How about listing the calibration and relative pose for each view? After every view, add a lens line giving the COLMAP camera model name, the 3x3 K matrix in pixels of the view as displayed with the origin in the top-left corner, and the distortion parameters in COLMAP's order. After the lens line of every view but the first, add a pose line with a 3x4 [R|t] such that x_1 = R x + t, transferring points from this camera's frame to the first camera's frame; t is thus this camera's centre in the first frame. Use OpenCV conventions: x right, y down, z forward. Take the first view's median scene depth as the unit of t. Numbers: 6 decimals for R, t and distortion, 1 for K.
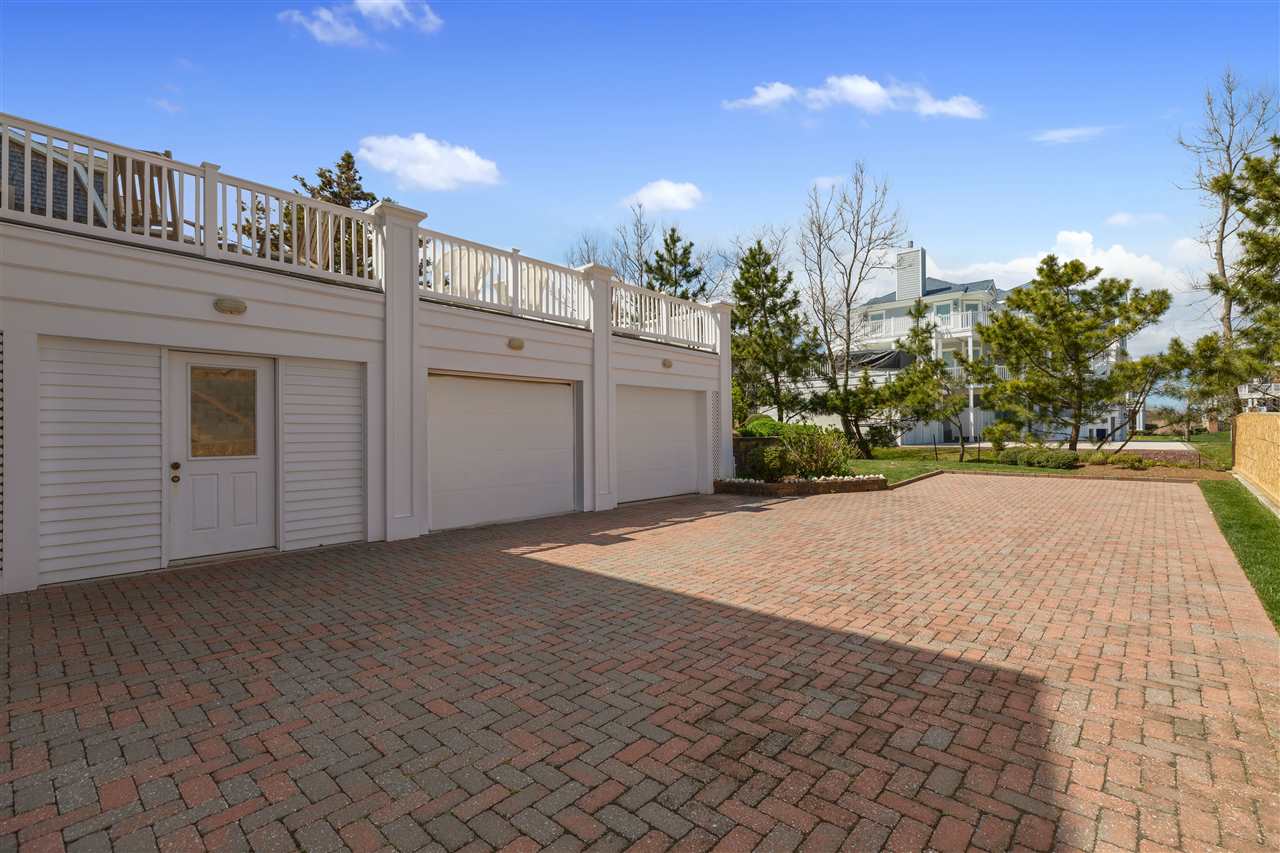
lens RADIAL K [[584.1, 0, 652.4], [0, 584.1, 428.9], [0, 0, 1]] dist [-0.004226, 0.000094]
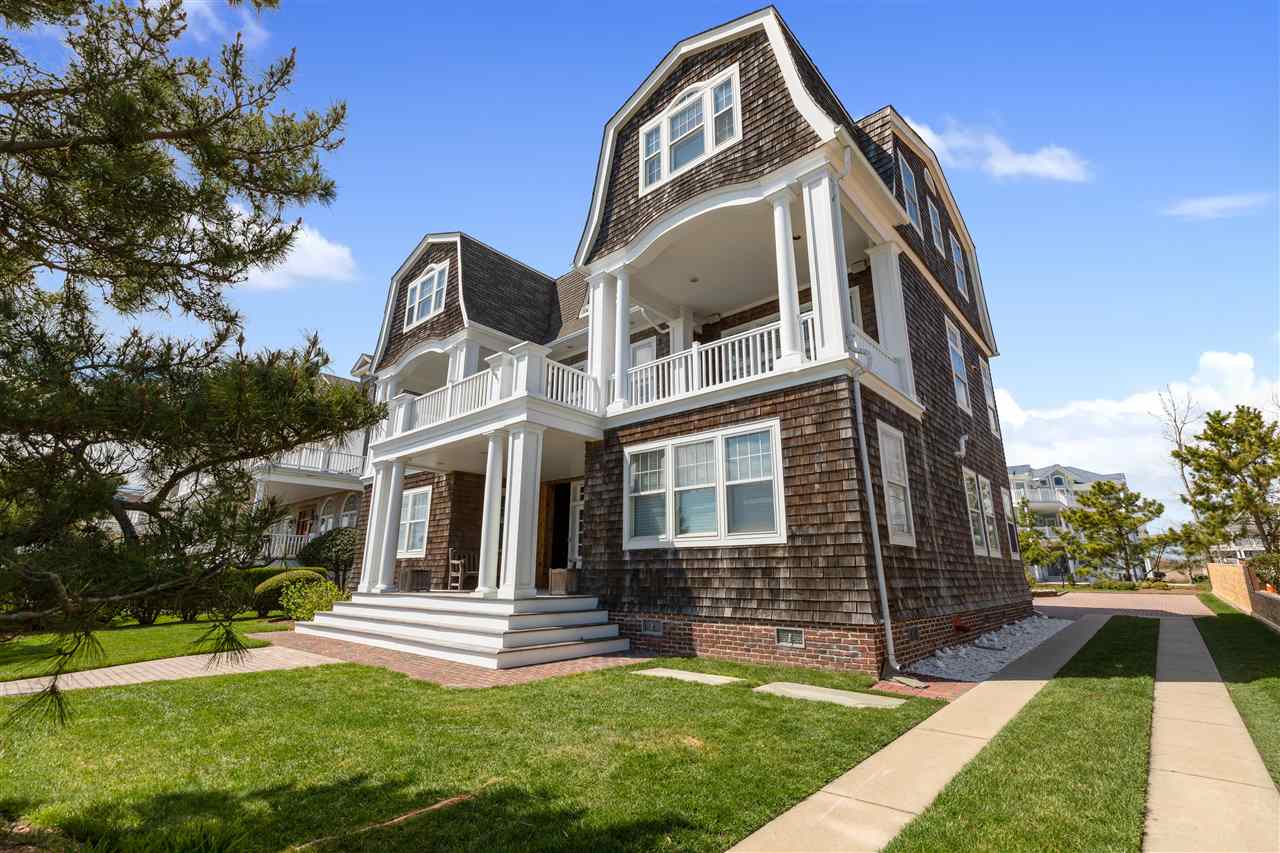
lens RADIAL K [[584.1, 0, 636.9], [0, 584.1, 419.5], [0, 0, 1]] dist [-0.004226, 0.000094]
pose [[0.999917, 0.010462, -0.007561, -1.008675], [-0.012054, 0.966310, -0.257097, 0.035911], [0.004617, 0.257167, 0.966356, -1.130755]]
